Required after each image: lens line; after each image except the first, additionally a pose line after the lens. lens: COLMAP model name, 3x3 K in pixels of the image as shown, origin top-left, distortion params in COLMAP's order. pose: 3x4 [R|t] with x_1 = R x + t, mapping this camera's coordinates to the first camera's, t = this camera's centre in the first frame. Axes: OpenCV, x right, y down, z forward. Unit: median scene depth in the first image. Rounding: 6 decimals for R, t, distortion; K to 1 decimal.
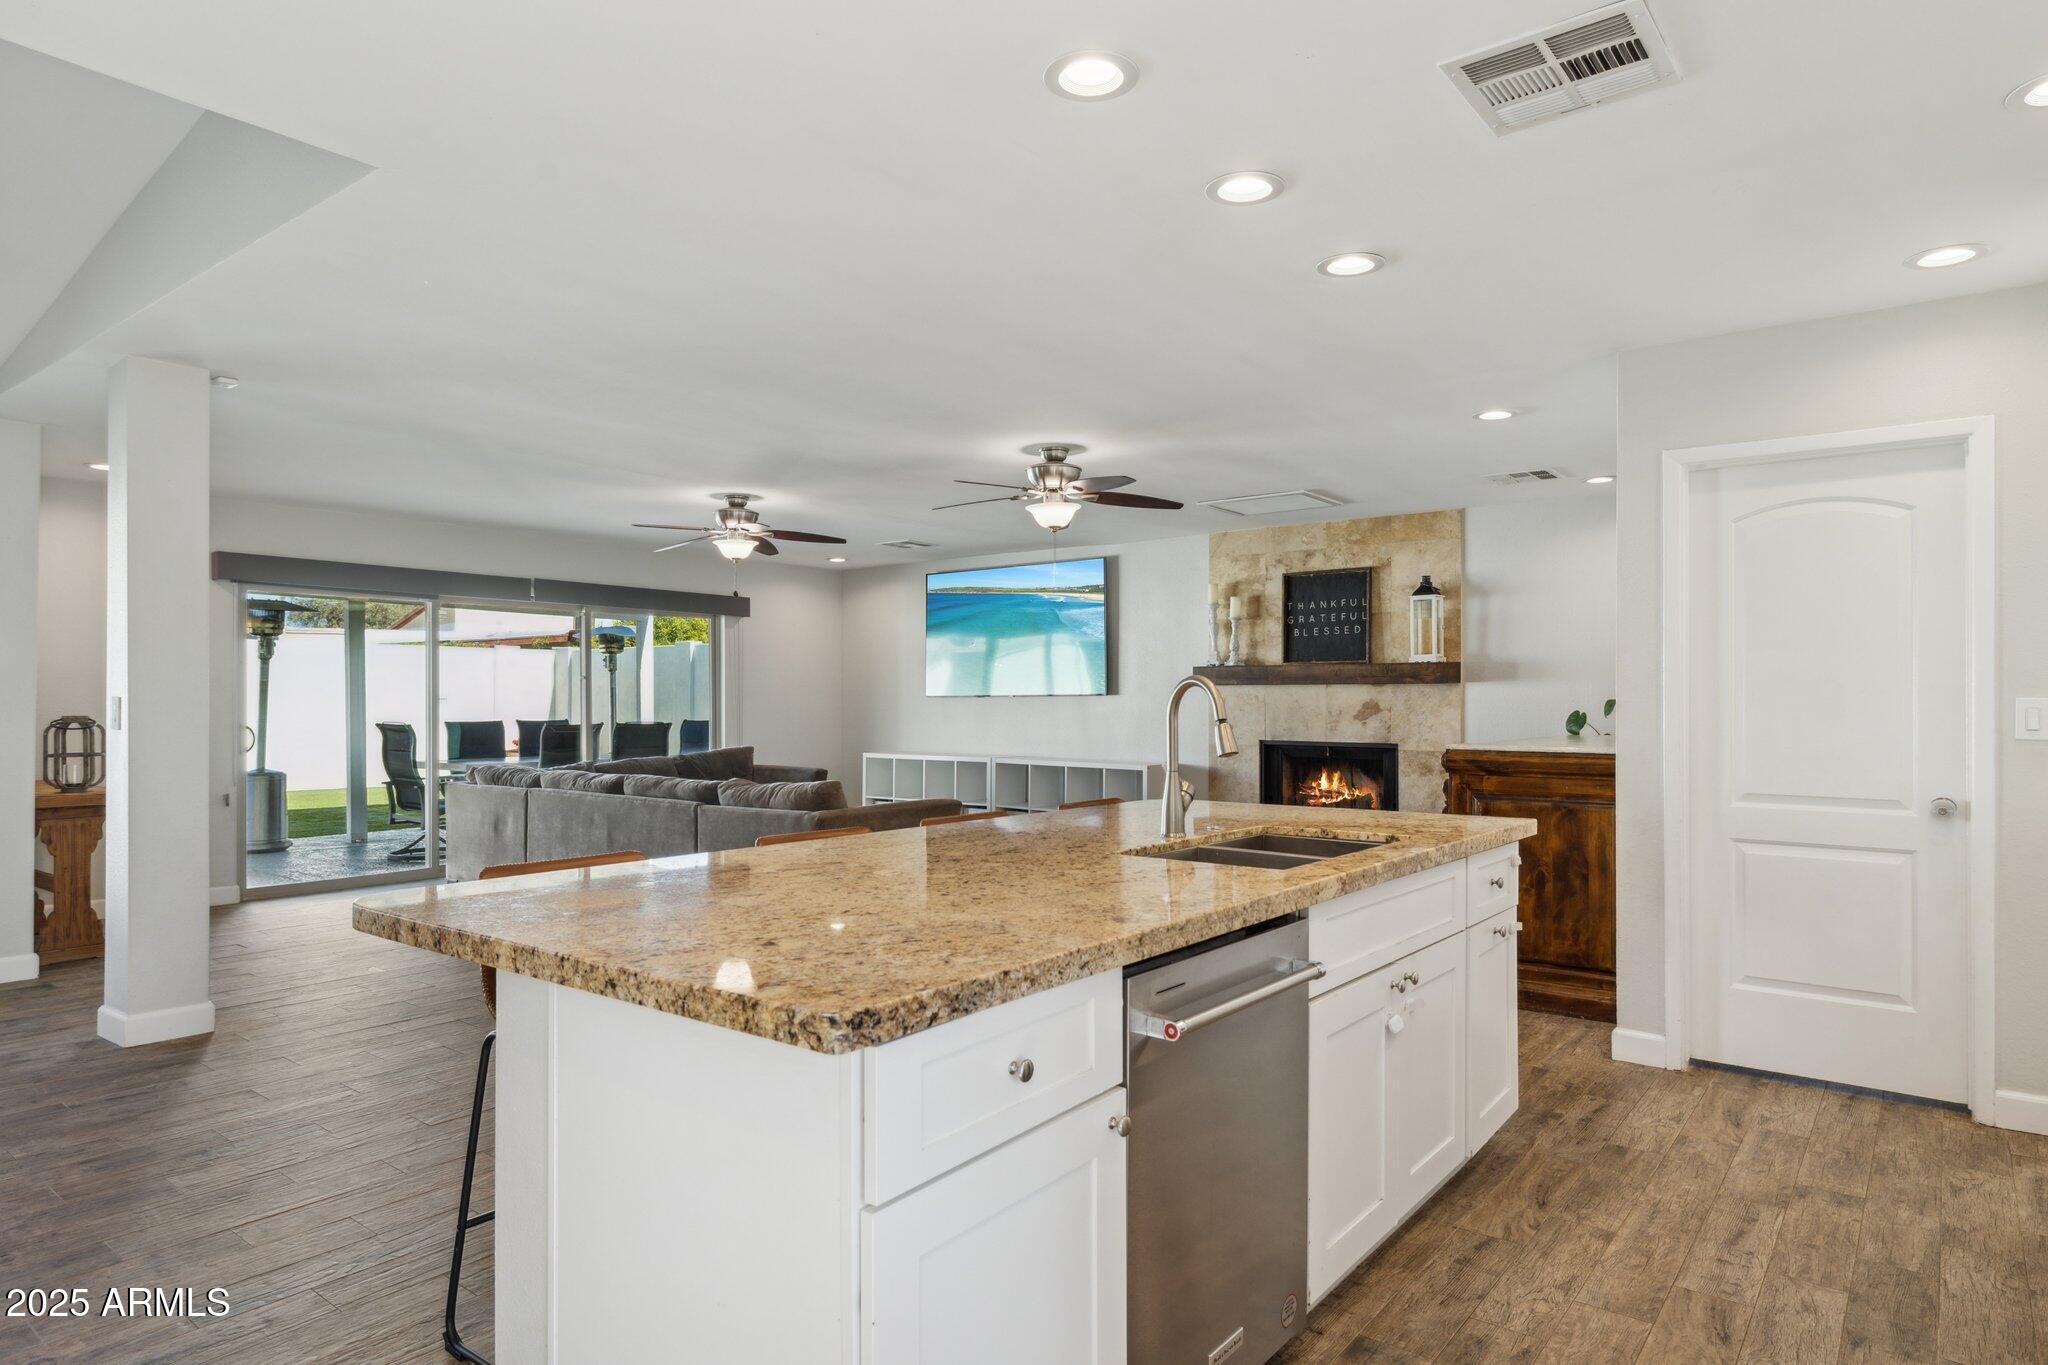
lens RADIAL K [[1166.6, 0, 1011.9], [0, 1166.6, 682.1], [0, 0, 1]] dist [-0.002808, 0.002834]
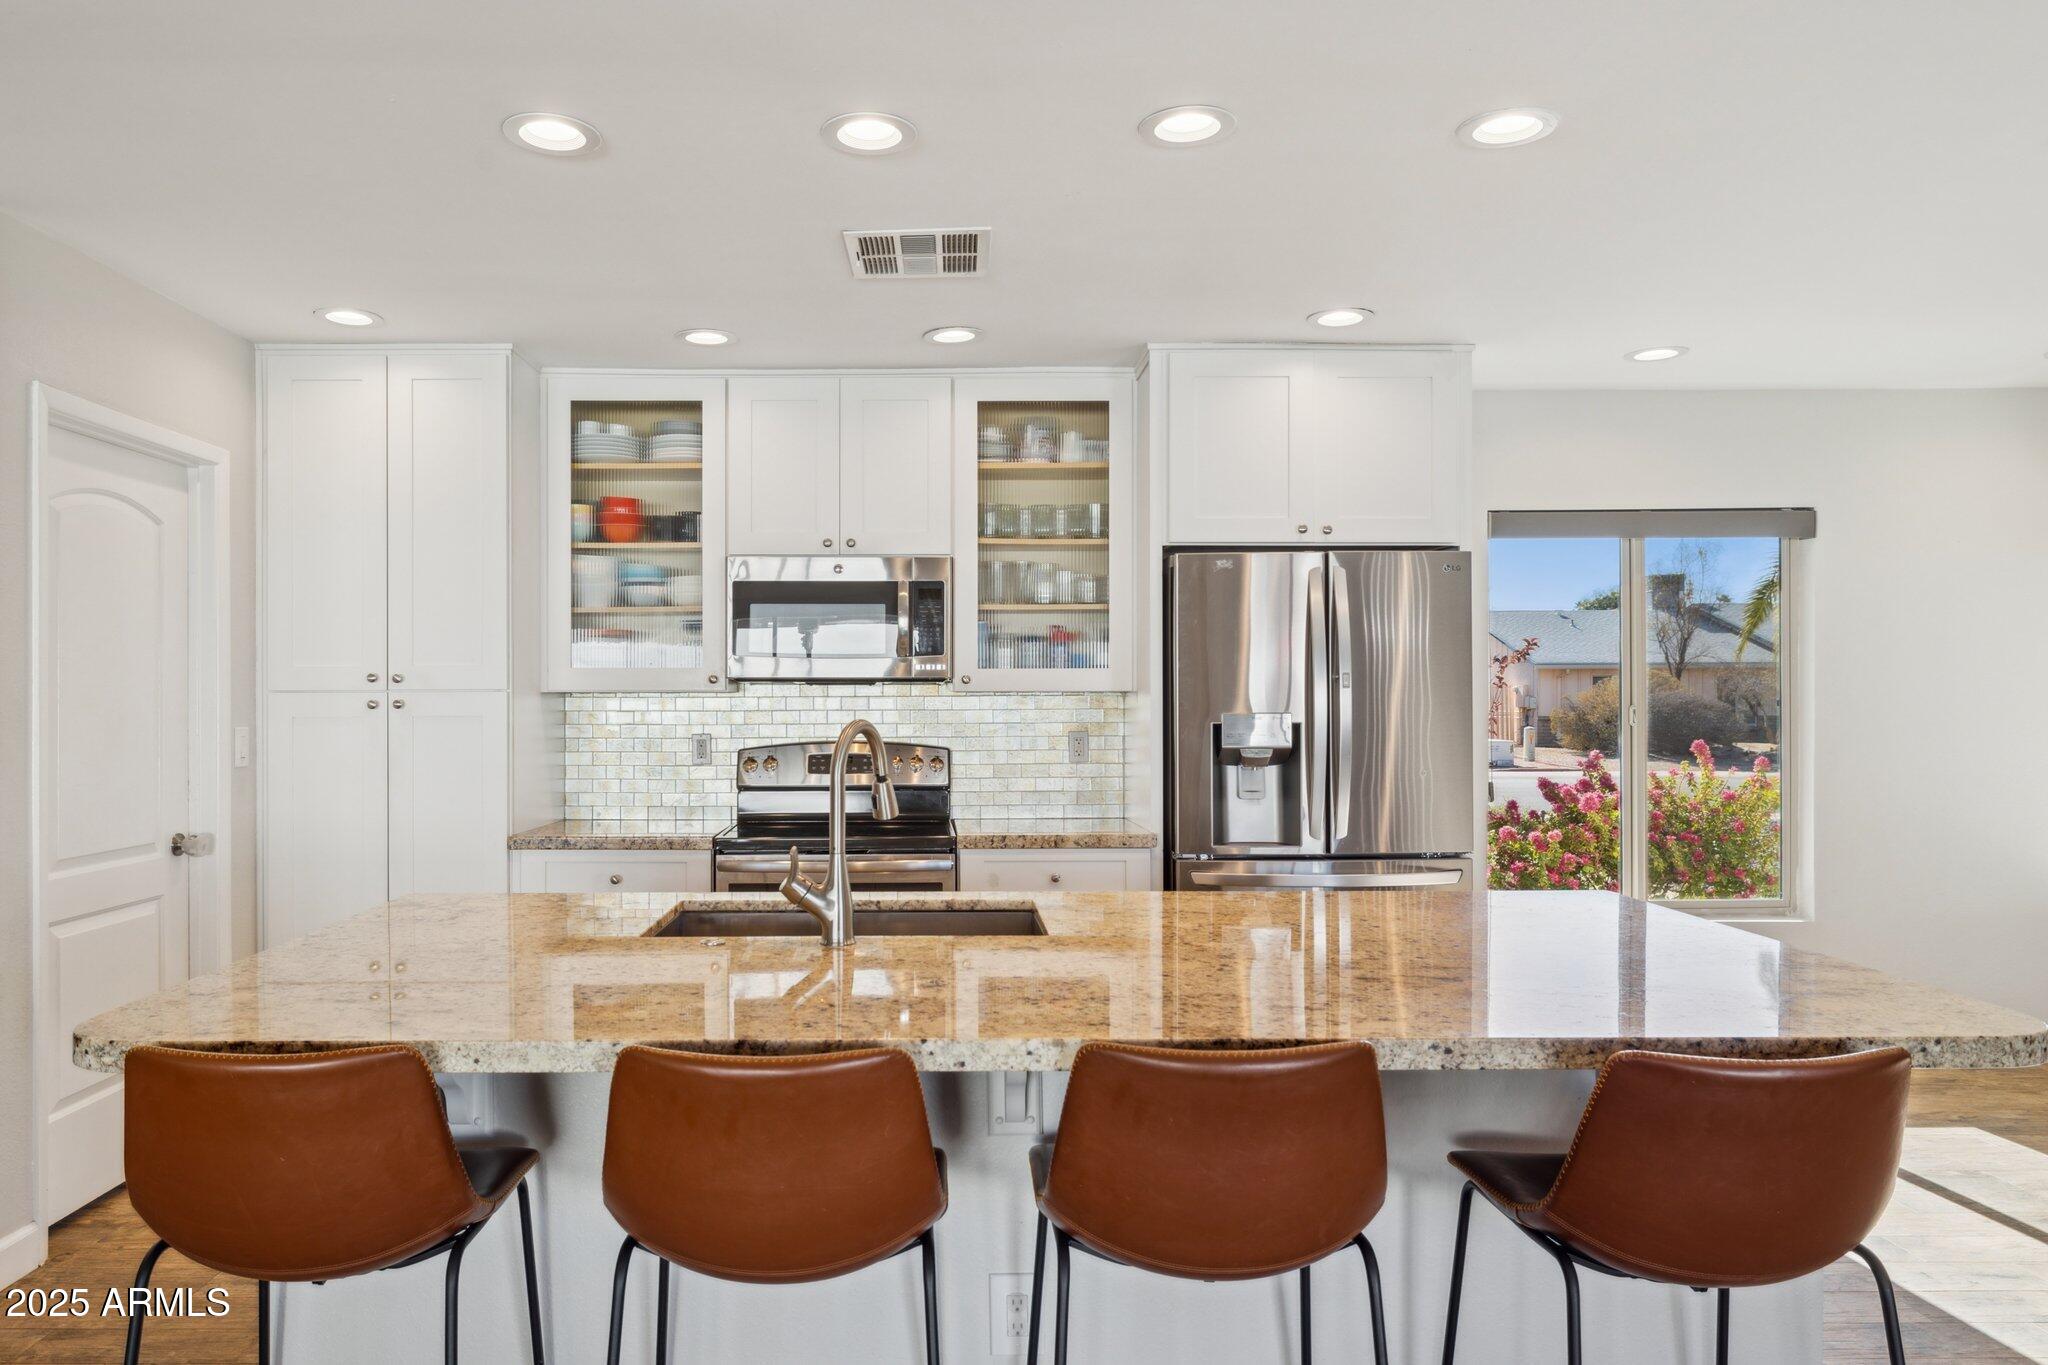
lens RADIAL K [[1332.8, 0, 948.9], [0, 1332.8, 690.1], [0, 0, 1]] dist [-0.006298, 0.001281]
pose [[-0.621906, 0.002961, 0.783086, -0.191572], [-0.008512, 0.999908, -0.010541, -0.004866], [-0.783045, -0.013221, -0.621824, 0.513574]]
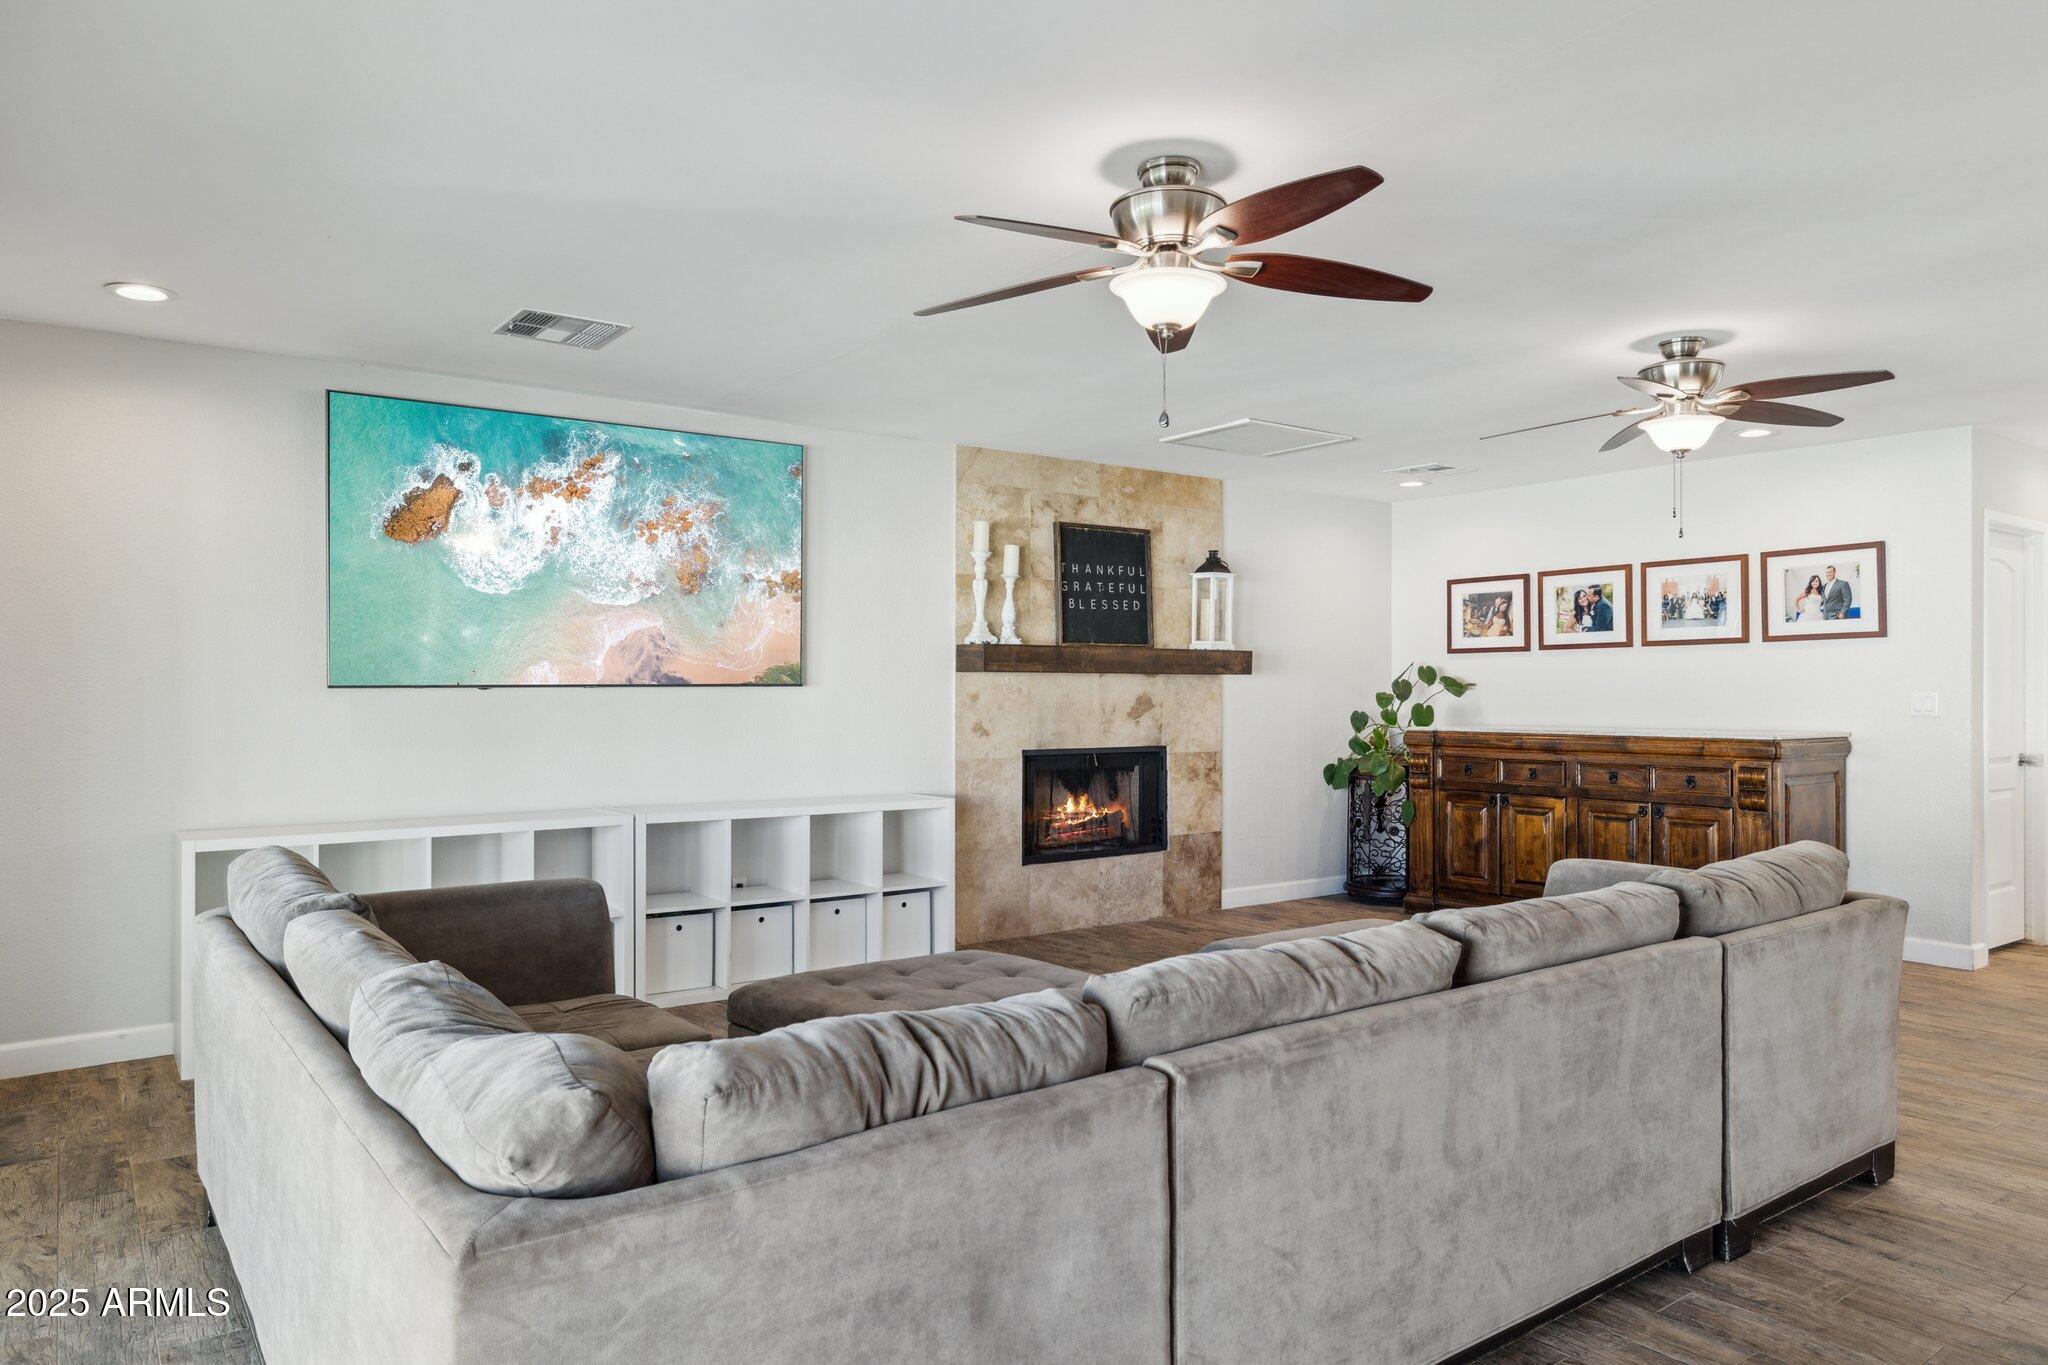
lens RADIAL K [[1332.8, 0, 1018.4], [0, 1332.8, 683.0], [0, 0, 1]] dist [-0.006298, 0.001281]
pose [[0.254625, 0.006478, 0.967018, -0.597224], [-0.012174, 0.999920, -0.003493, 0.011948], [-0.966963, -0.010883, 0.254684, 0.827992]]
